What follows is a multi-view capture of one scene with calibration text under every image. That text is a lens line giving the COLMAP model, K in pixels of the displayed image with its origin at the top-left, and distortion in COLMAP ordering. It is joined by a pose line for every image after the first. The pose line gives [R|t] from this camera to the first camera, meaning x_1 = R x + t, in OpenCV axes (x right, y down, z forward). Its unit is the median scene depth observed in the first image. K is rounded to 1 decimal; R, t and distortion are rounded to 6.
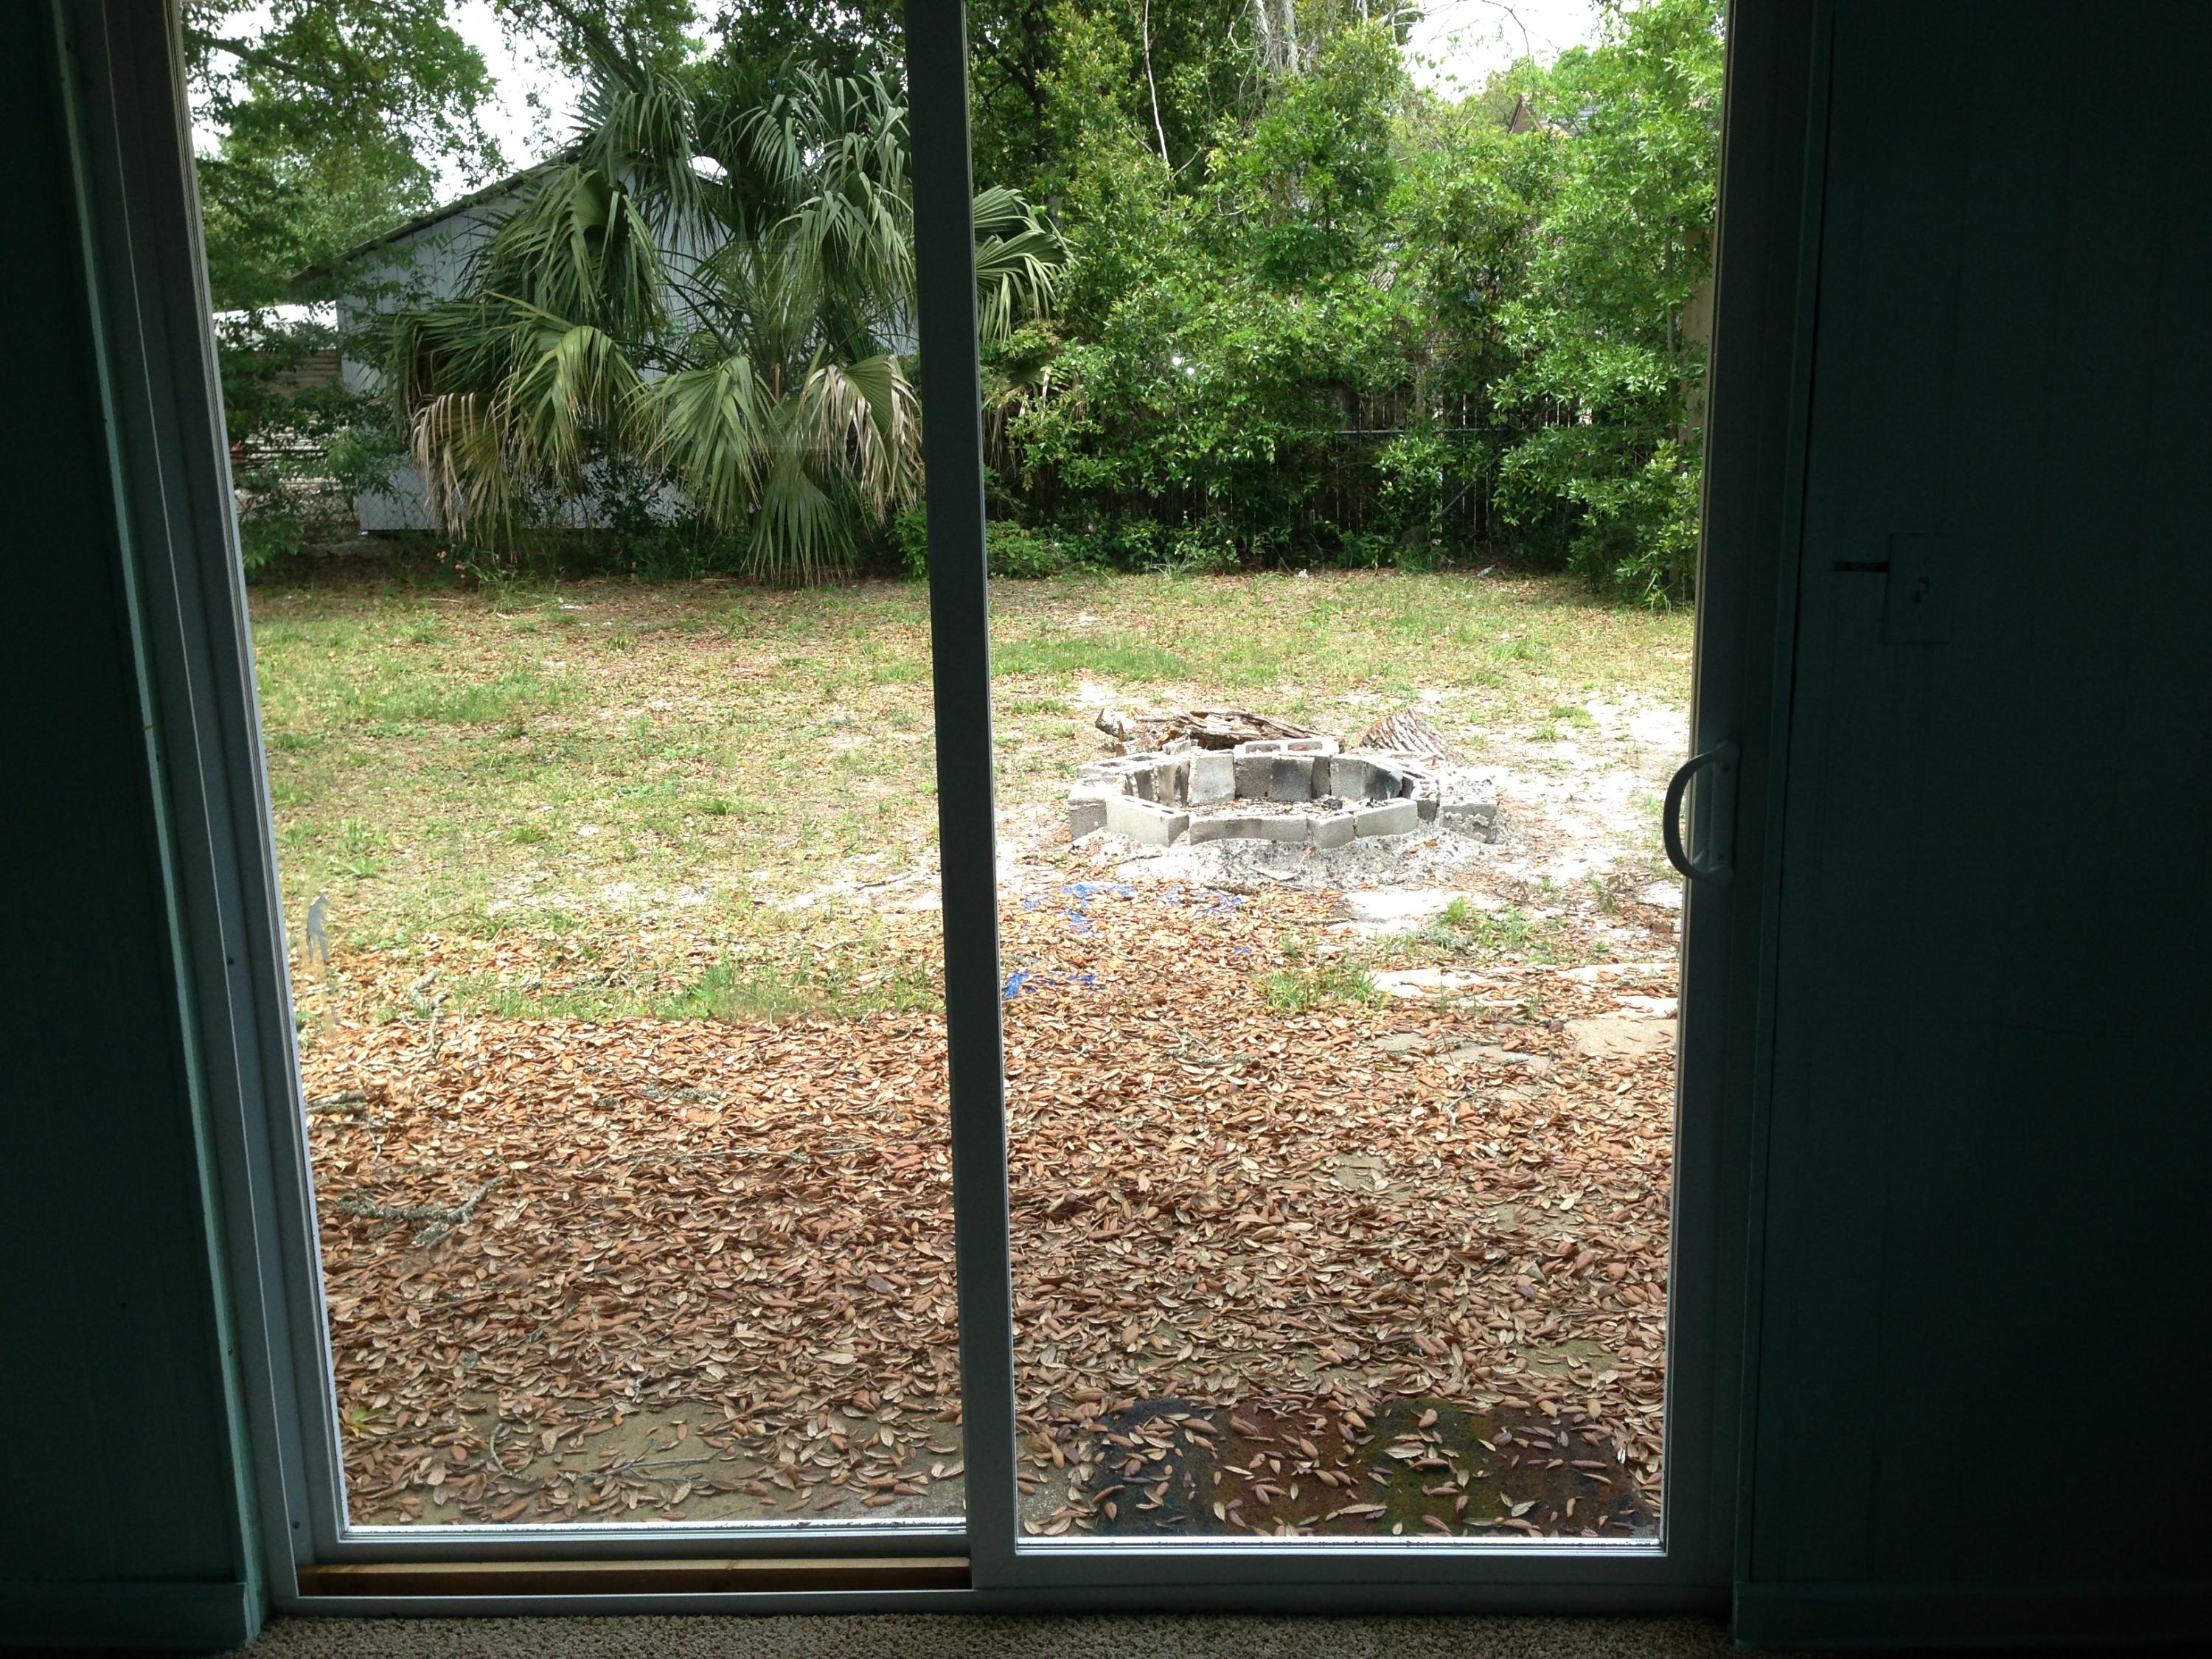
lens RADIAL K [[2017.6, 0, 1106.0], [0, 2017.6, 829.5], [0, 0, 1]] dist [0.062239, 0.002738]
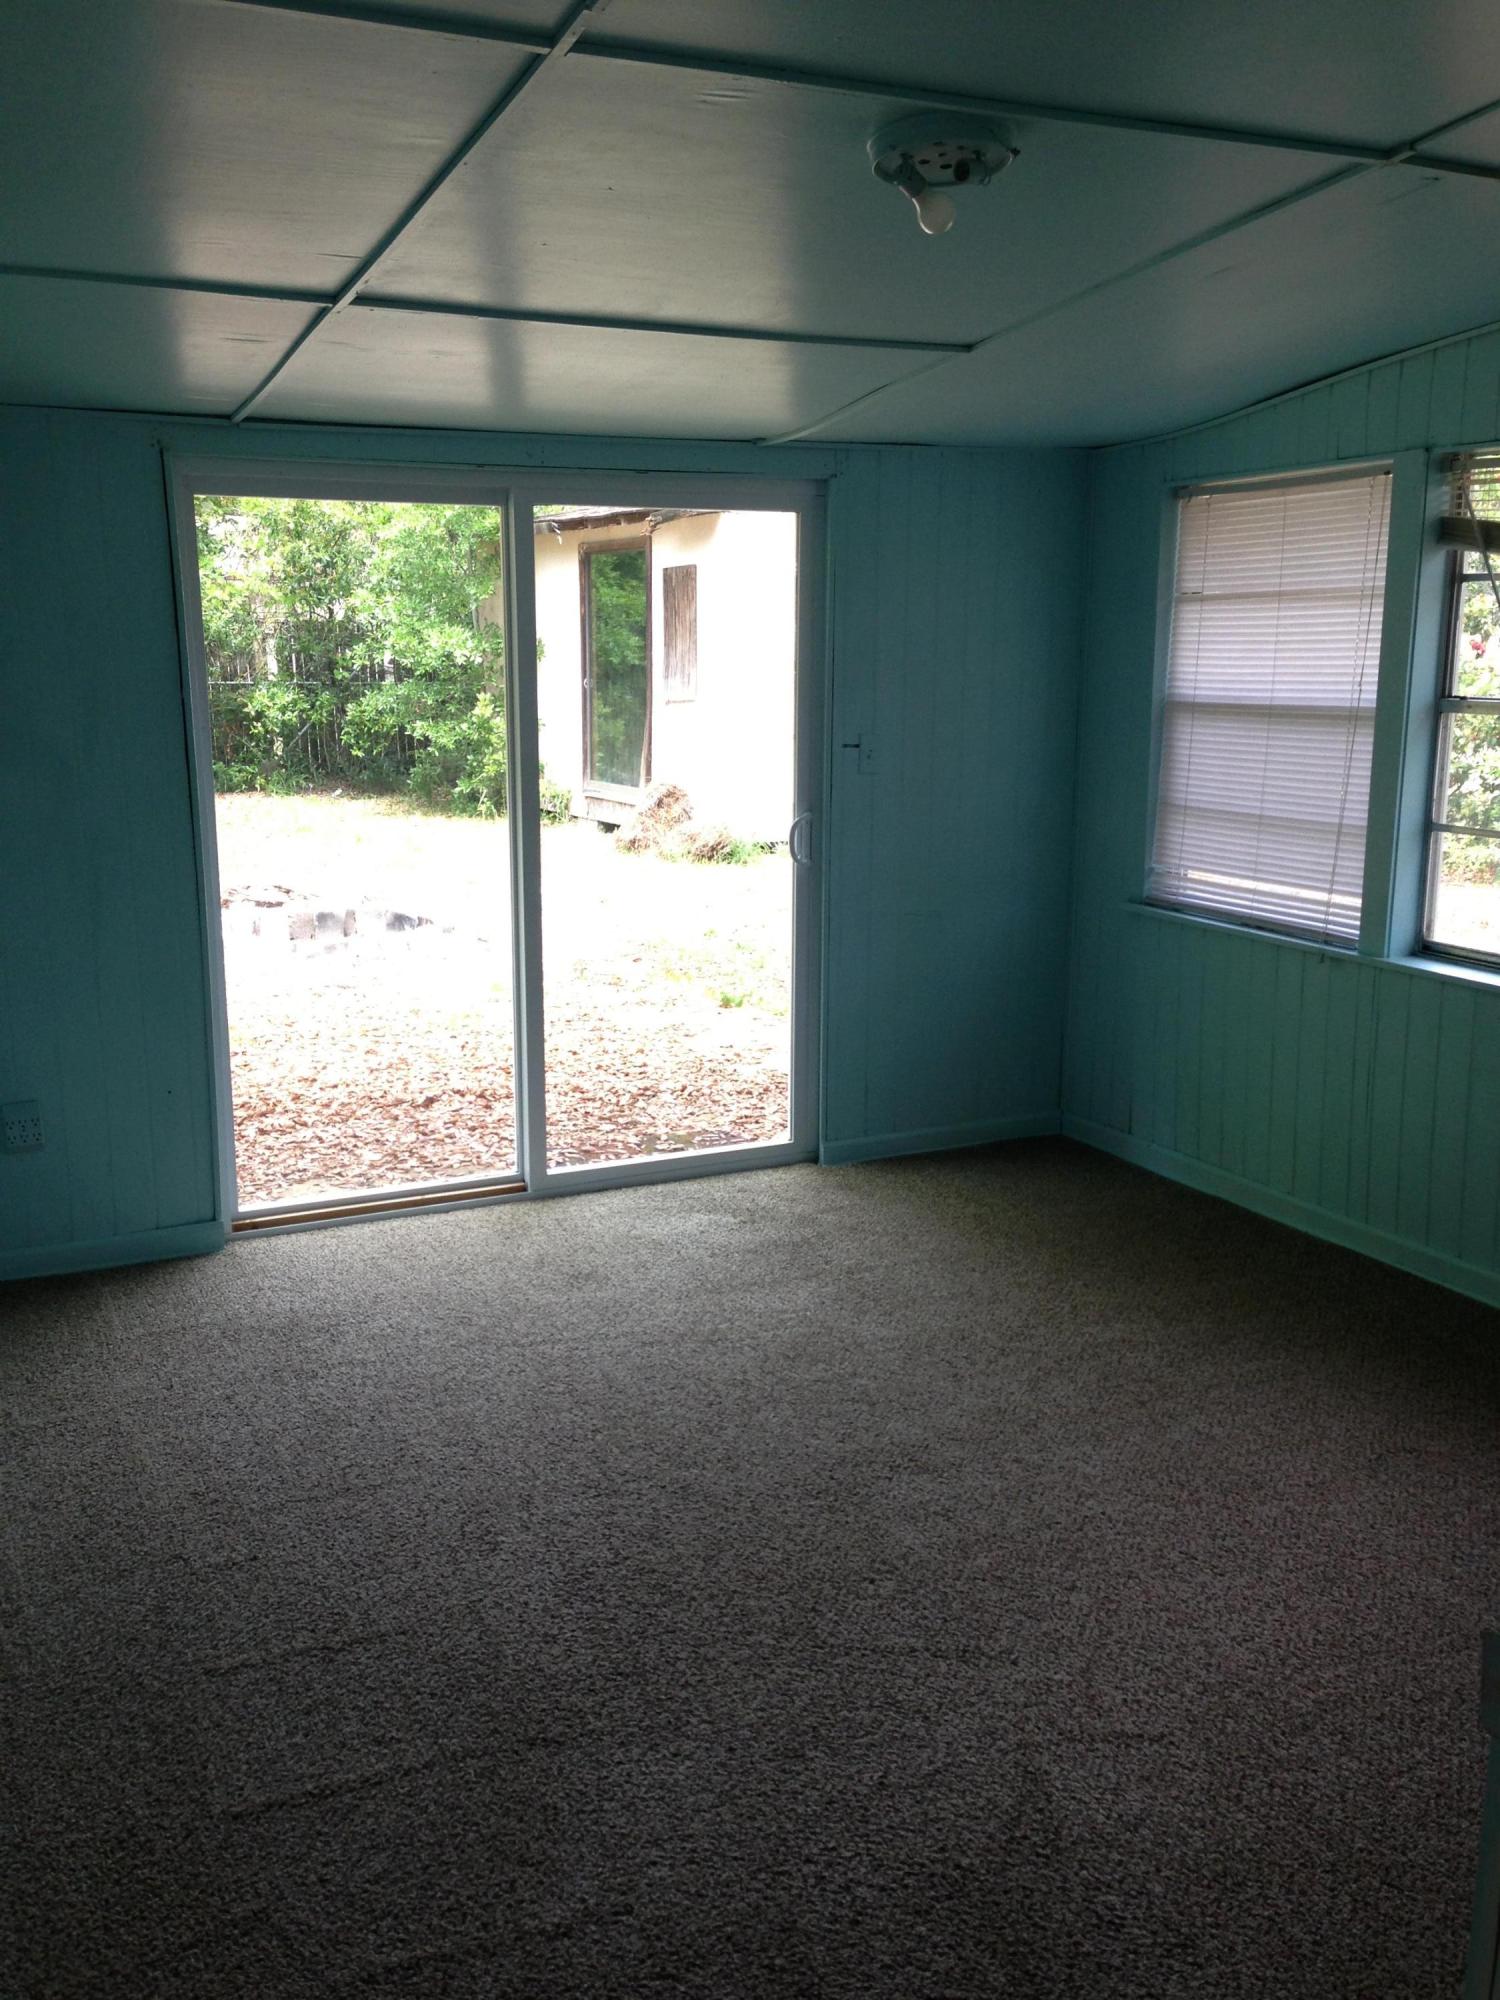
lens RADIAL K [[1824.3, 0, 750.0], [0, 1824.3, 1000.0], [0, 0, 1]] dist [0.062239, 0.002738]
pose [[0.887598, -0.070161, 0.455245, -0.140797], [0.080322, 0.996764, -0.002987, 0.033259], [-0.453562, 0.039217, 0.890361, -0.176189]]
